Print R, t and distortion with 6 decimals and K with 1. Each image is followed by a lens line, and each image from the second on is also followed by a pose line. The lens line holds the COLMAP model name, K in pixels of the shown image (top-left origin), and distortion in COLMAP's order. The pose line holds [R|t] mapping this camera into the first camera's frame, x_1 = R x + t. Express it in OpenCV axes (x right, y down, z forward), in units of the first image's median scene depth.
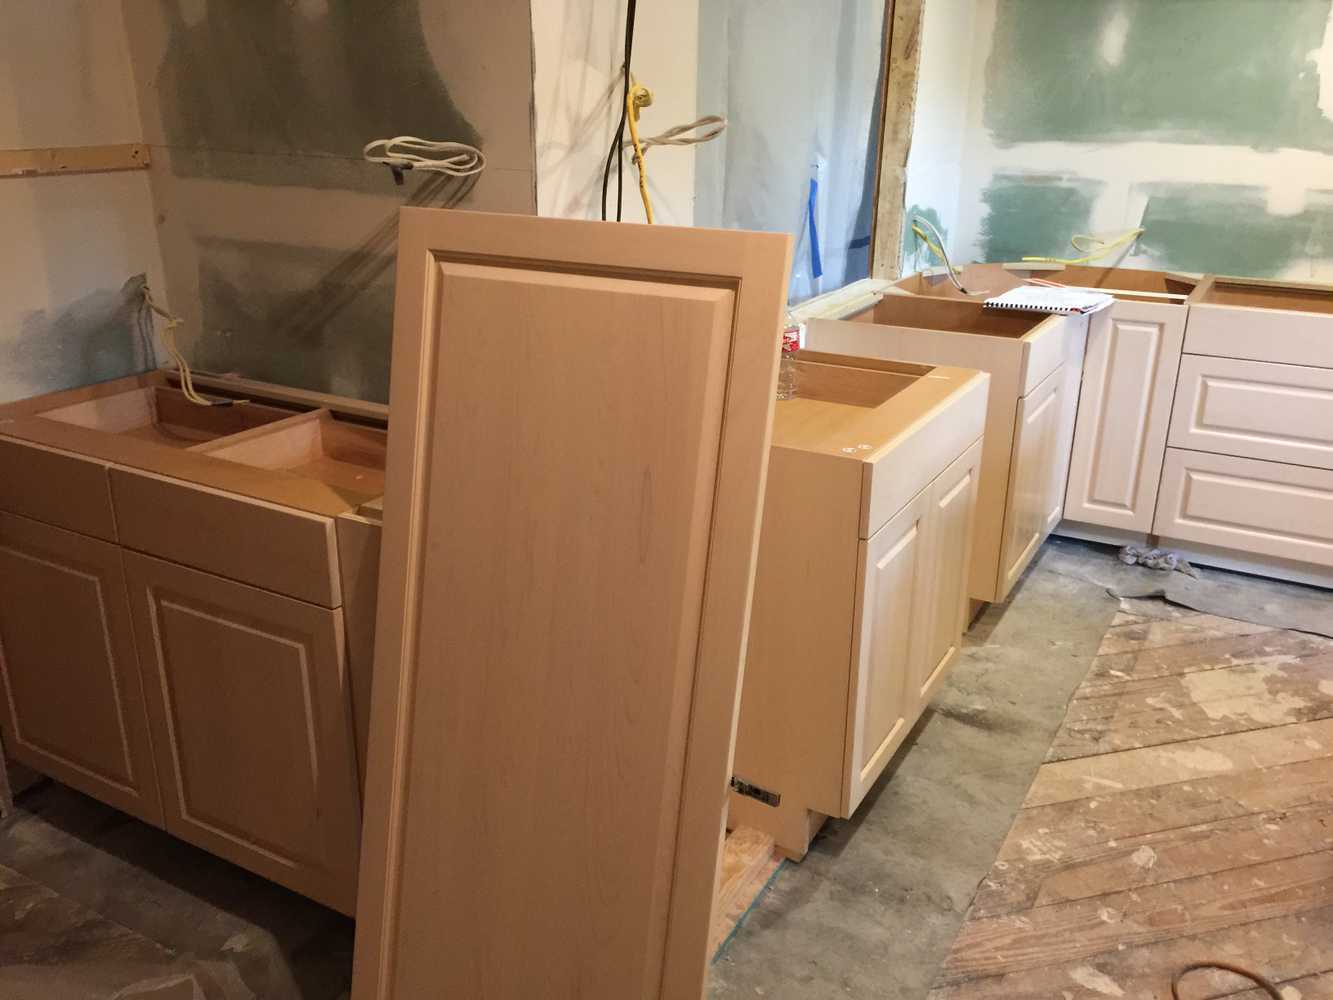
lens RADIAL K [[1140.6, 0, 659.6], [0, 1140.6, 490.9], [0, 0, 1]] dist [0.076152, -0.097086]
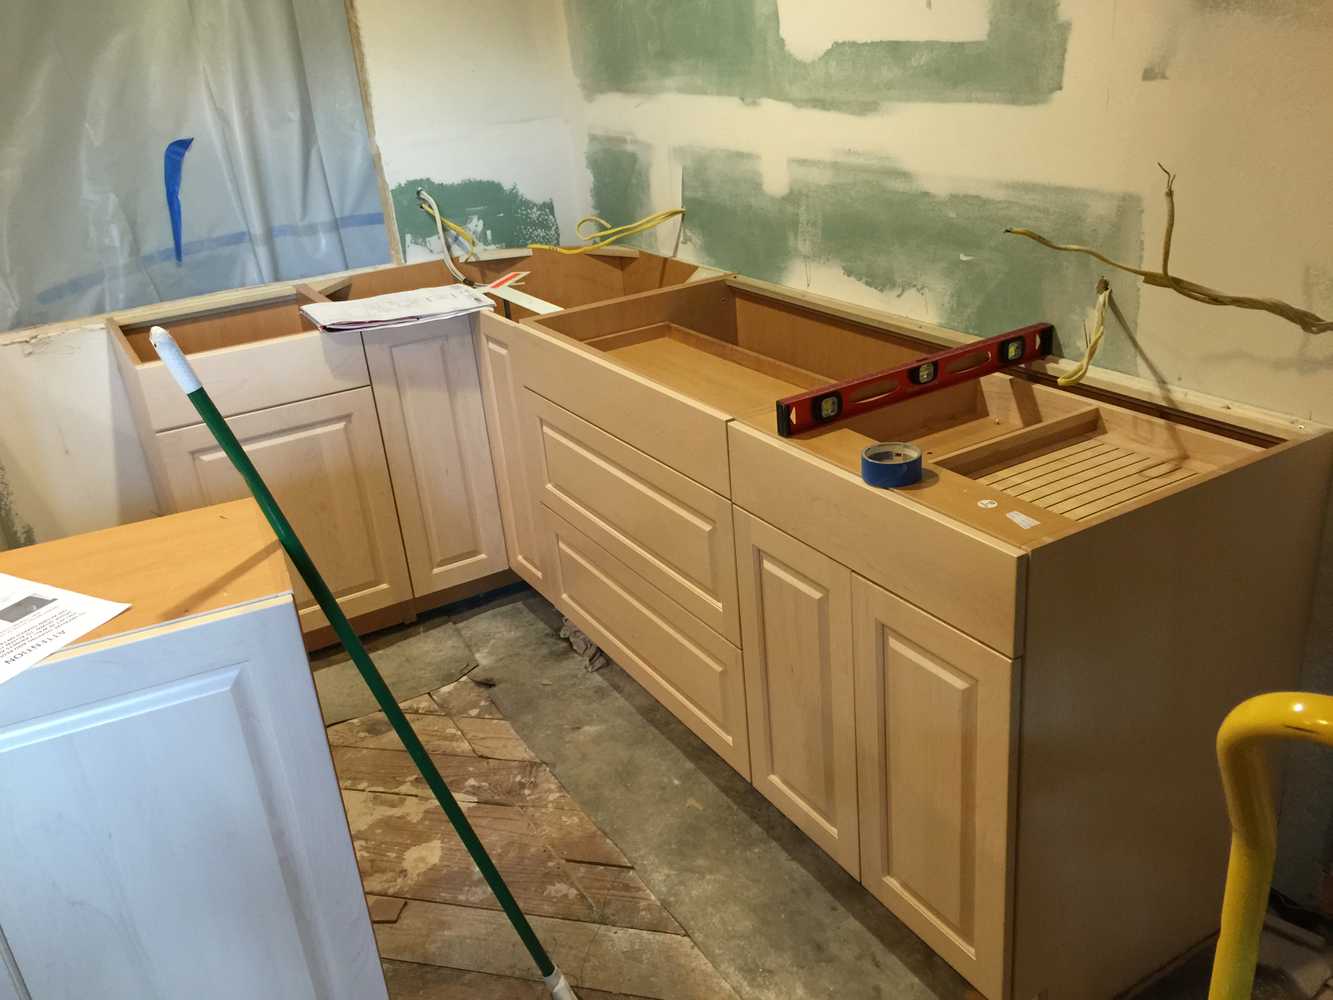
lens RADIAL K [[1140.6, 0, 663.6], [0, 1140.6, 504.5], [0, 0, 1]] dist [0.076152, -0.097086]
pose [[0.861744, 0.129562, -0.490521, 0.868472], [-0.086693, 0.990227, 0.109249, -0.124964], [0.499881, -0.051620, 0.864554, 0.358652]]
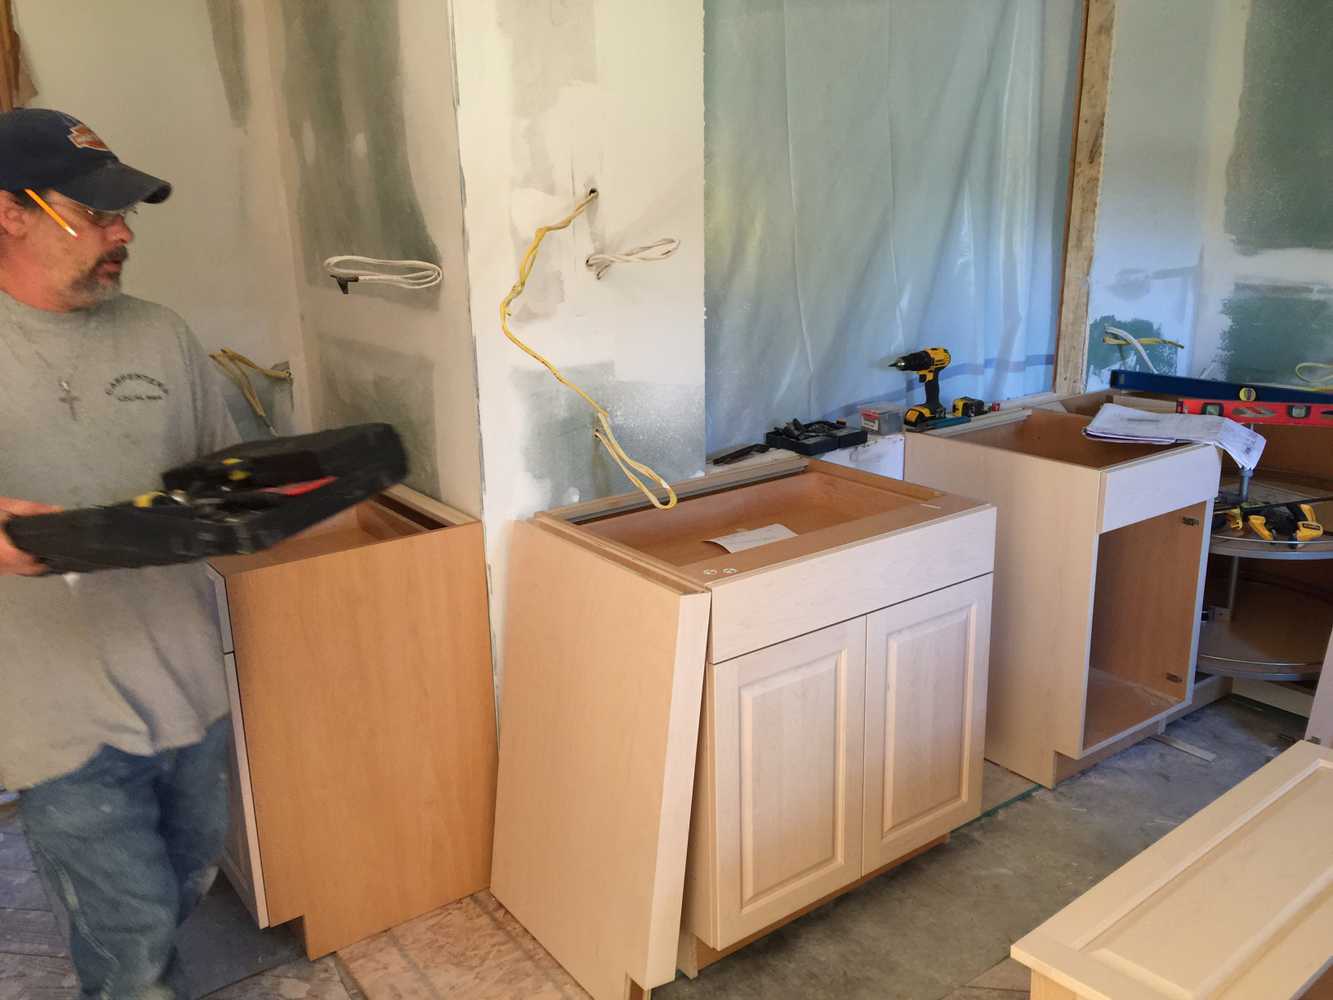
lens RADIAL K [[1140.6, 0, 673.3], [0, 1140.6, 497.2], [0, 0, 1]] dist [0.076152, -0.097086]
pose [[0.916165, 0.086106, -0.391443, 0.290801], [-0.113496, 0.992410, -0.047334, -0.023151], [0.384396, 0.087793, 0.918984, 0.034418]]
